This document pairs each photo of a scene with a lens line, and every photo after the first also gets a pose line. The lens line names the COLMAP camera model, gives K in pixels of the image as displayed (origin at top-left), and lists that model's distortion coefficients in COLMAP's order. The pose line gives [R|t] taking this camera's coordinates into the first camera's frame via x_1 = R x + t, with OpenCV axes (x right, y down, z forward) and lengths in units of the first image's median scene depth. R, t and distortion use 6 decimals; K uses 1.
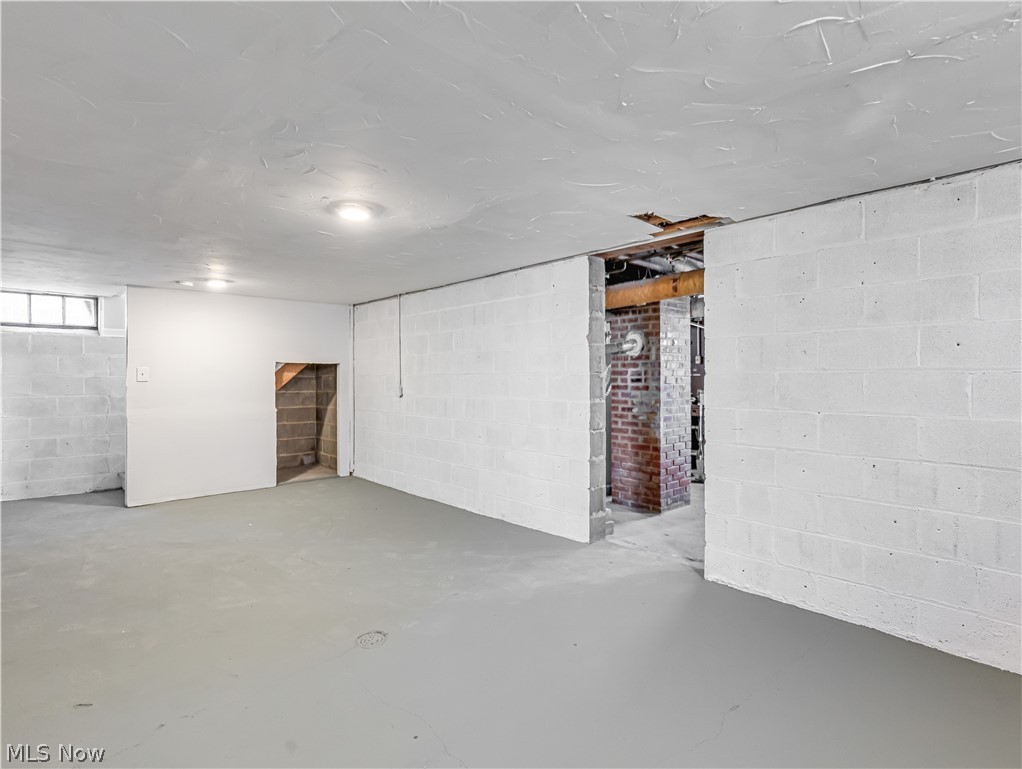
lens RADIAL K [[520.7, 0, 511.0], [0, 520.7, 384.5], [0, 0, 1]] dist [0.001266, -0.000037]
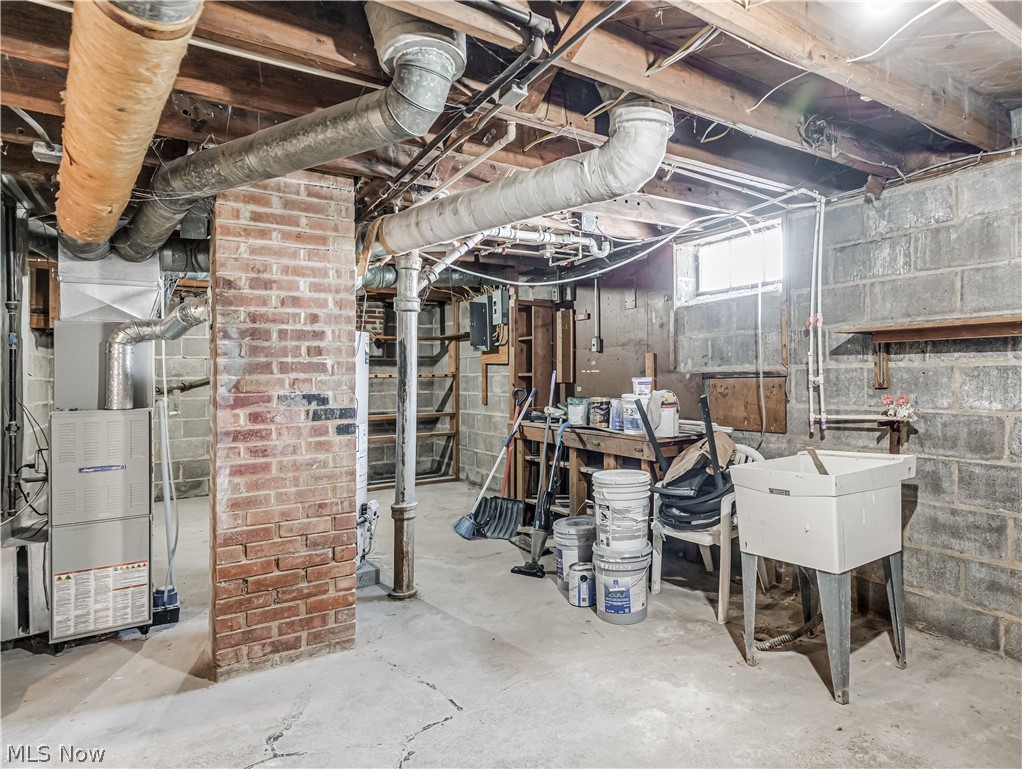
lens RADIAL K [[520.7, 0, 511.0], [0, 520.7, 384.5], [0, 0, 1]] dist [0.001266, -0.000037]
pose [[0.975968, 0.000280, -0.217915, 0.610191], [0.001685, 0.999960, 0.008832, -0.011321], [0.217908, -0.008987, 0.975928, 0.597368]]
